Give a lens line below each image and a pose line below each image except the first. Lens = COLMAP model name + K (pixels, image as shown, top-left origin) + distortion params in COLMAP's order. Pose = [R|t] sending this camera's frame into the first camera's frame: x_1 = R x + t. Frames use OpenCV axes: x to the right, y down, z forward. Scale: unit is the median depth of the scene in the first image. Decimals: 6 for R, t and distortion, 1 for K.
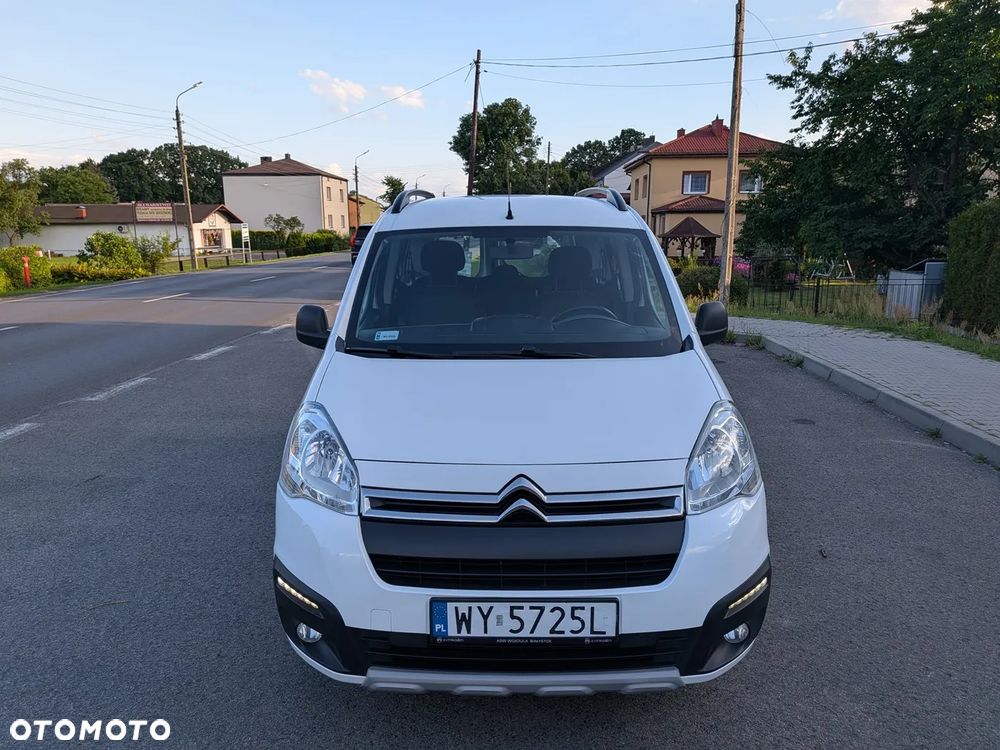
lens RADIAL K [[720.1, 0, 489.5], [0, 720.1, 373.1], [0, 0, 1]] dist [0.028309, -0.044440]
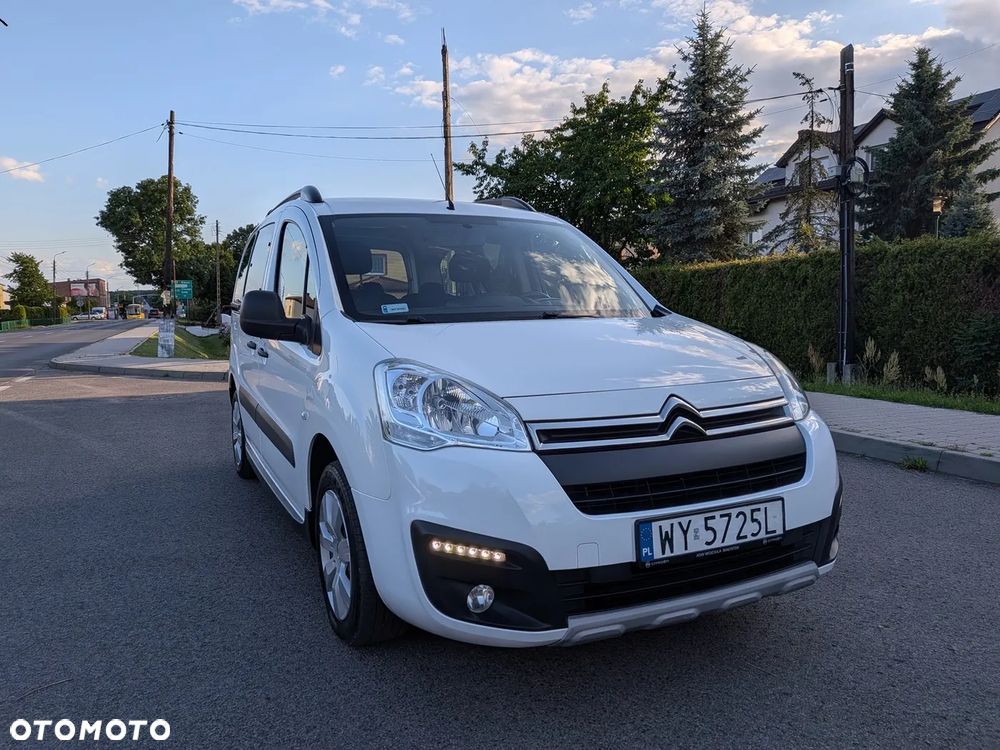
lens RADIAL K [[720.1, 0, 495.3], [0, 720.1, 364.8], [0, 0, 1]] dist [0.028309, -0.044440]
pose [[0.899181, -0.044496, 0.435309, -0.612872], [0.097633, 0.990139, -0.100463, 0.175760], [-0.426546, 0.132834, 0.894658, 0.194227]]
